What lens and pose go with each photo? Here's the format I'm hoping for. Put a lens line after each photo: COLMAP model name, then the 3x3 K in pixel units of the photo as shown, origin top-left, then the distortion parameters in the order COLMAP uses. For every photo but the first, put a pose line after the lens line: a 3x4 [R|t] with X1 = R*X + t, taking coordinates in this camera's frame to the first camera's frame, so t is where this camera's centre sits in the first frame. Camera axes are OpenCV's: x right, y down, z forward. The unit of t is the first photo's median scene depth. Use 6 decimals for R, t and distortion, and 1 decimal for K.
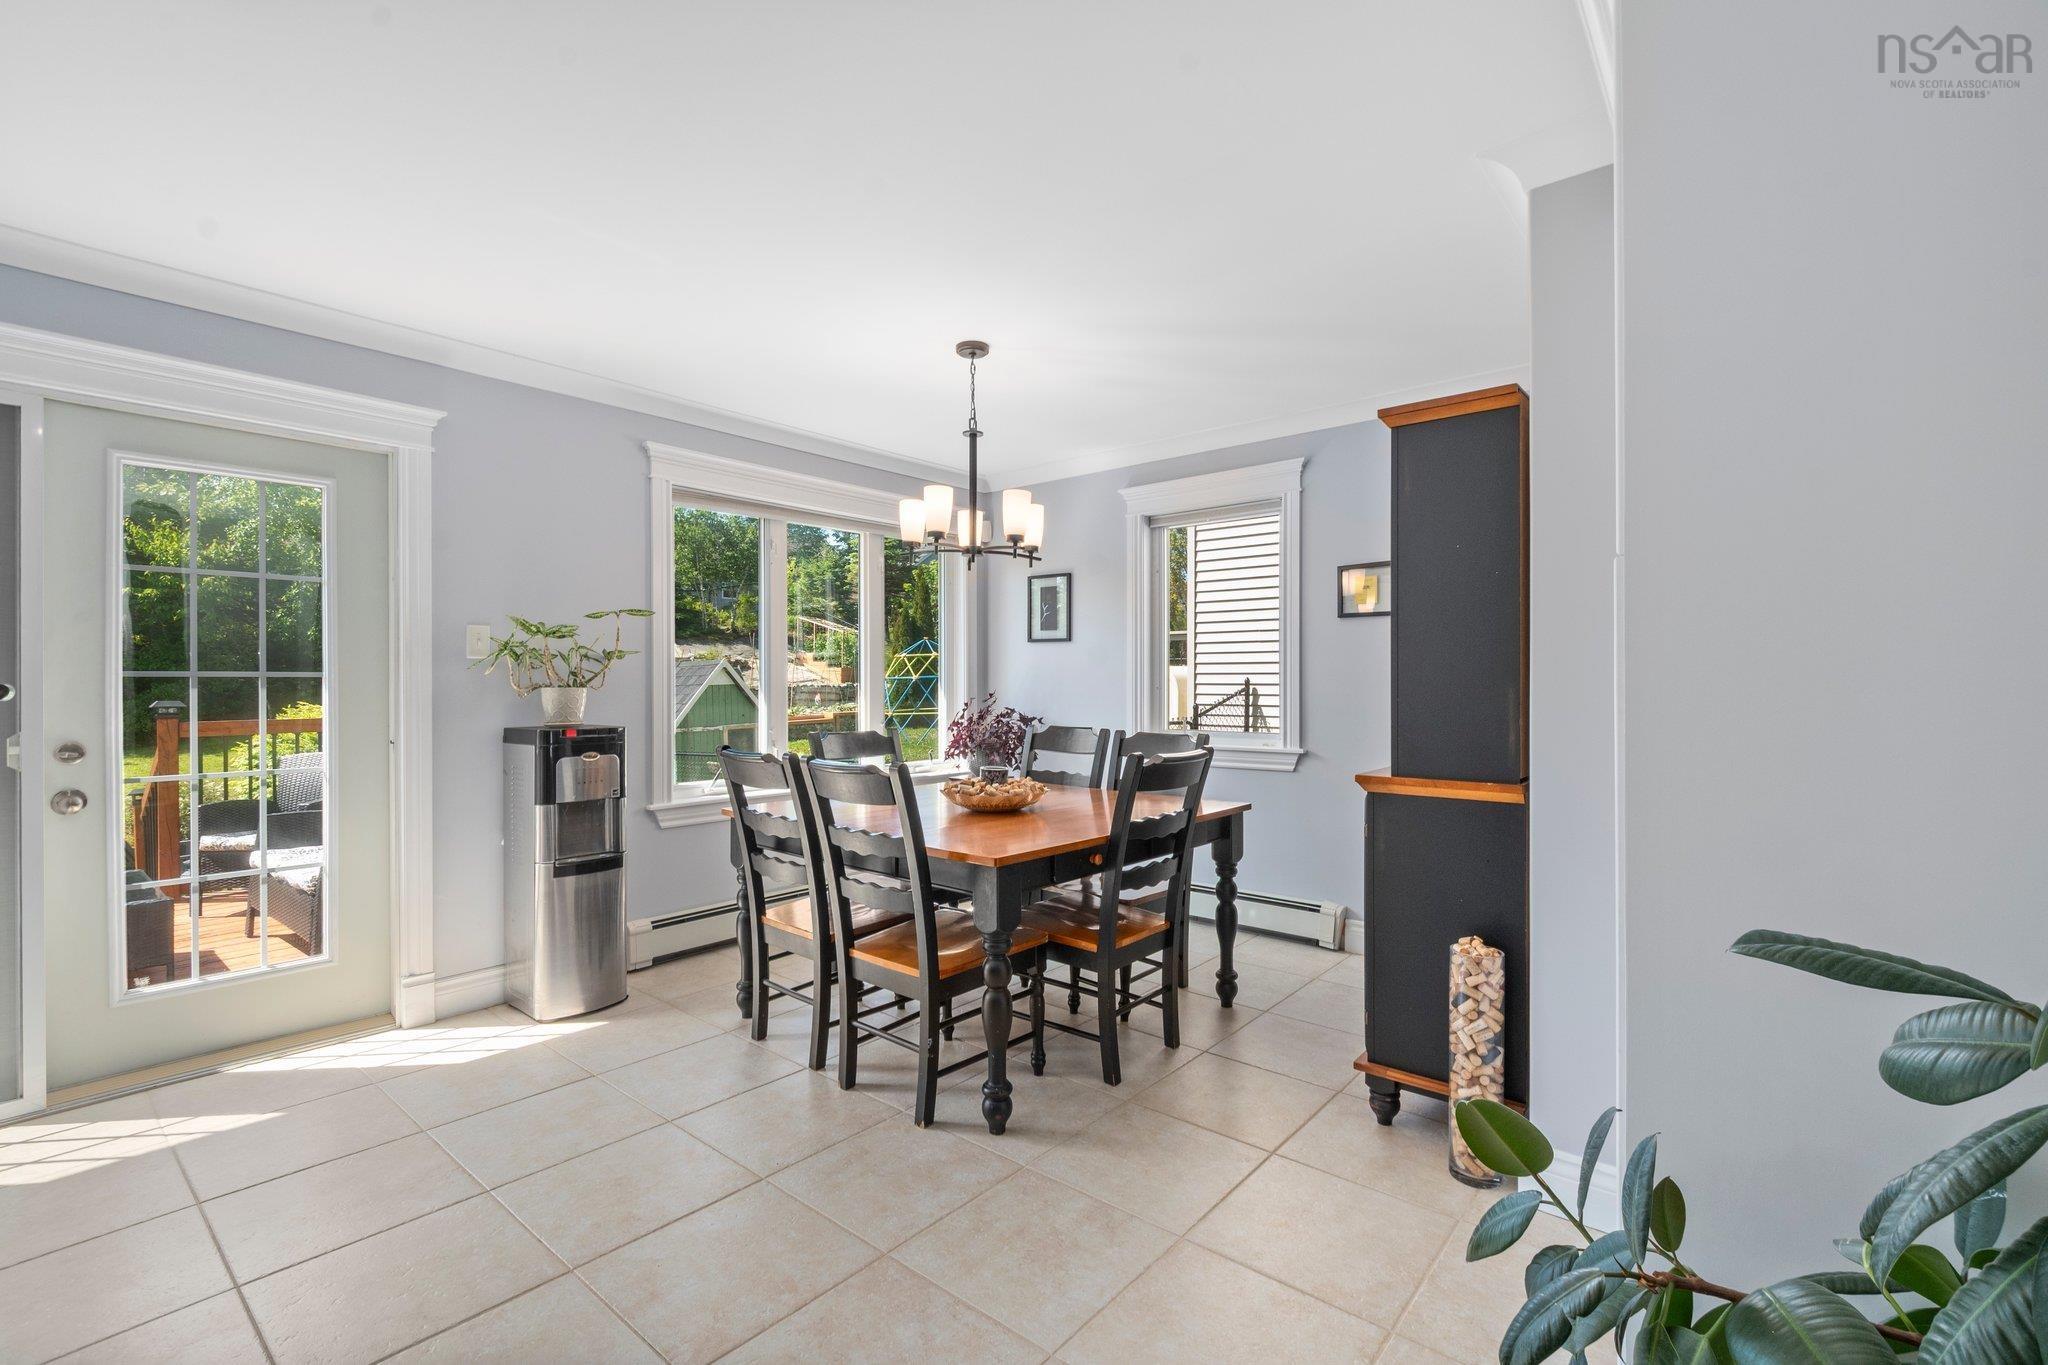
lens RADIAL K [[894.0, 0, 1037.6], [0, 894.0, 687.6], [0, 0, 1]] dist [0.005661, -0.005263]
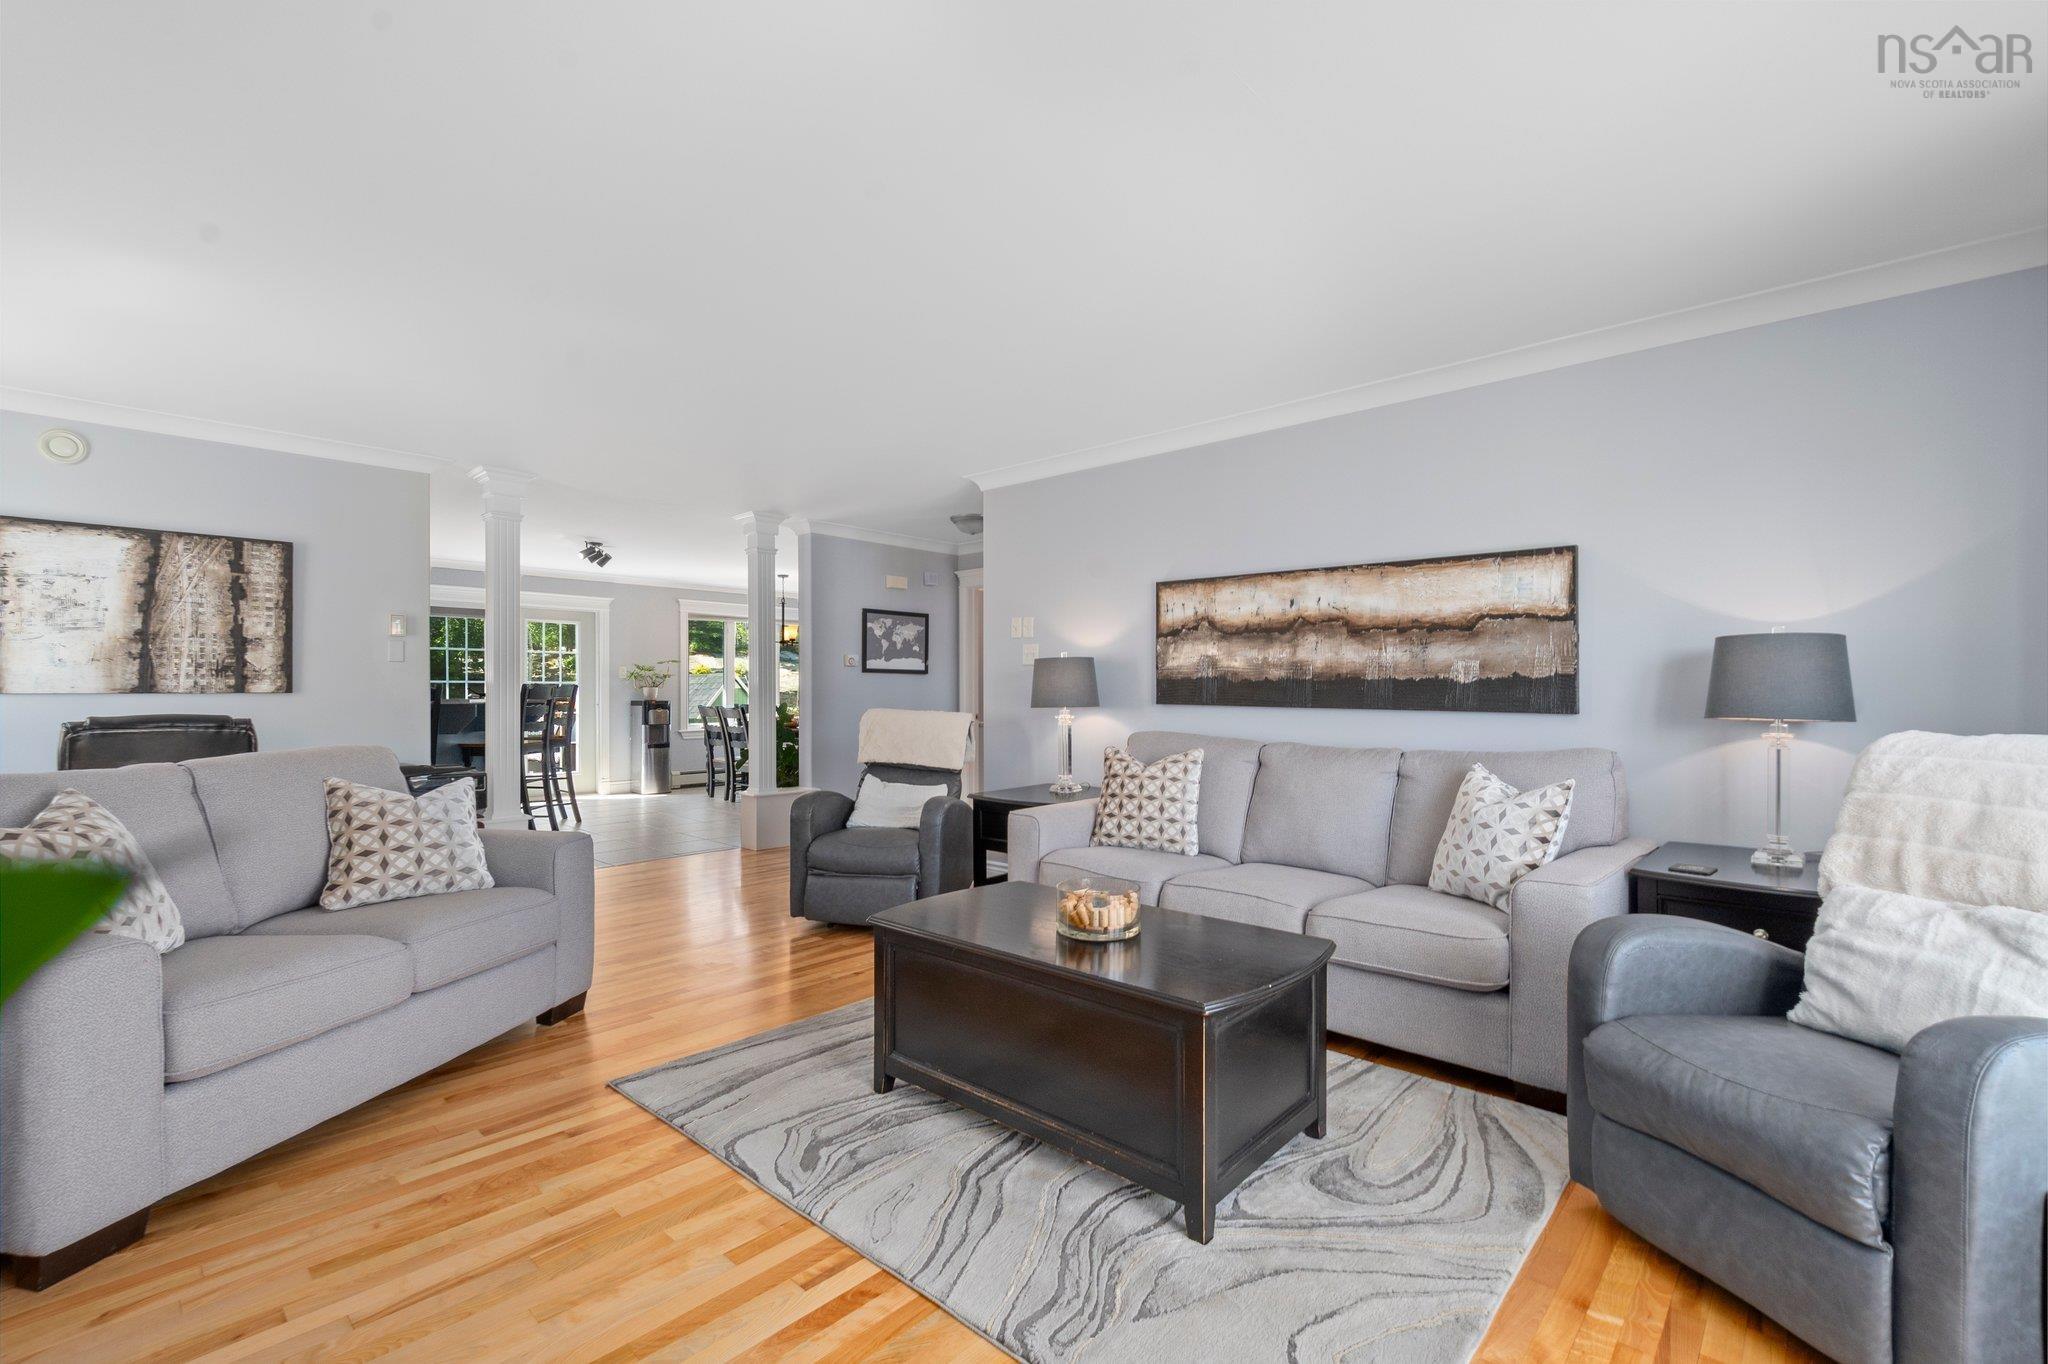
lens RADIAL K [[894.0, 0, 1031.8], [0, 894.0, 696.3], [0, 0, 1]] dist [0.005661, -0.005263]
pose [[0.998197, 0.002548, -0.059967, 0.977917], [-0.002536, 0.999997, 0.000283, 0.027578], [0.059968, -0.000130, 0.998200, -2.024751]]
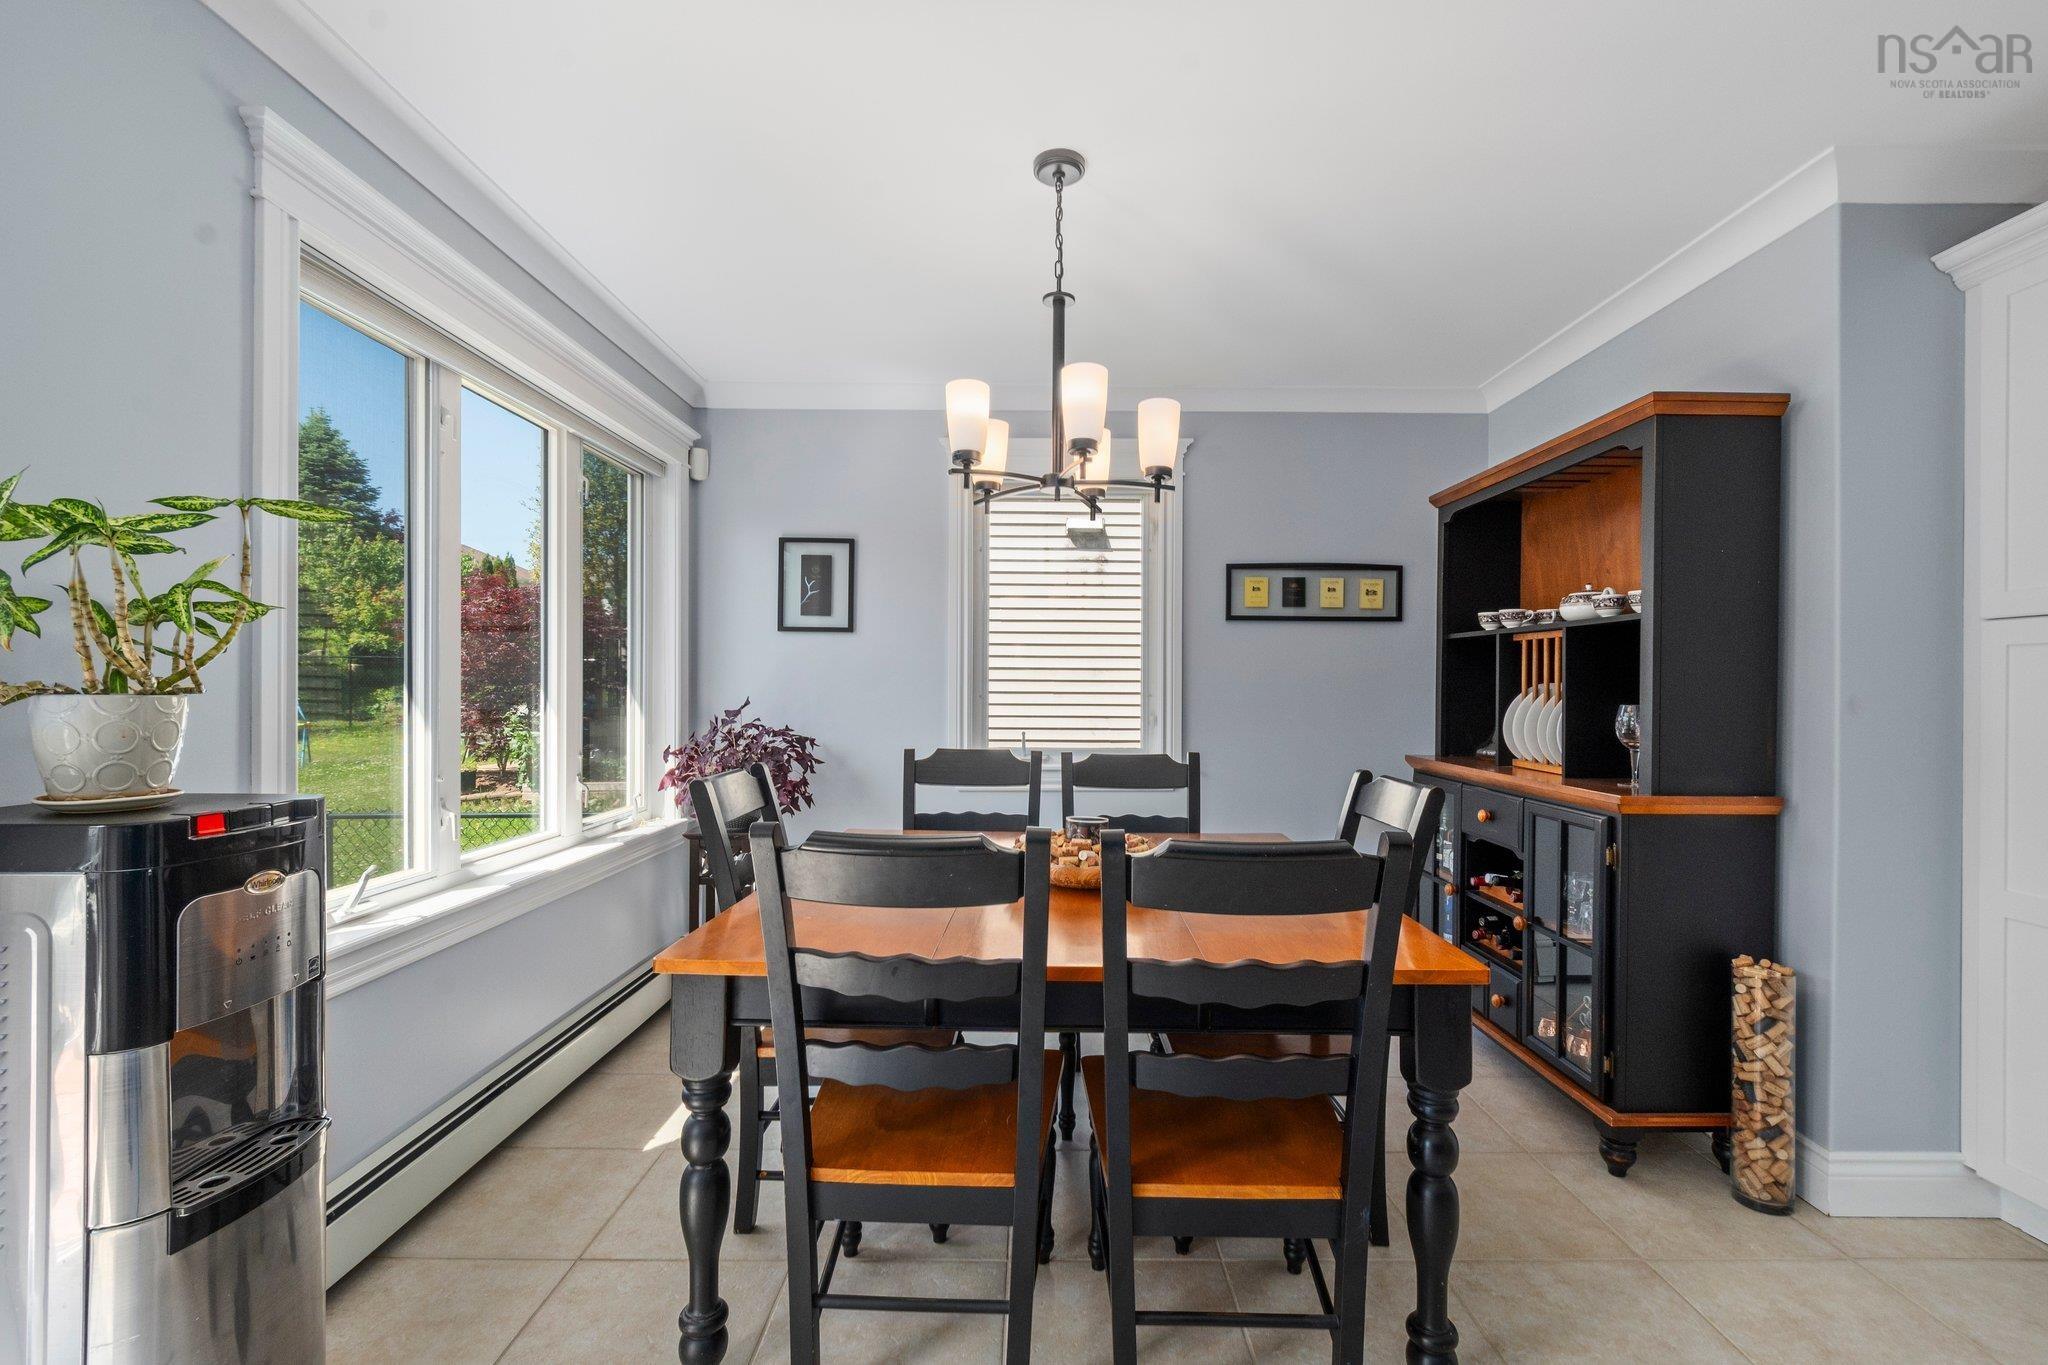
lens RADIAL K [[894.0, 0, 1043.9], [0, 894.0, 687.0], [0, 0, 1]] dist [0.005661, -0.005263]
pose [[0.762194, 0.008174, 0.647297, -0.505283], [-0.002957, 0.999954, -0.009146, -0.000461], [-0.647342, 0.005057, 0.762183, 0.527251]]
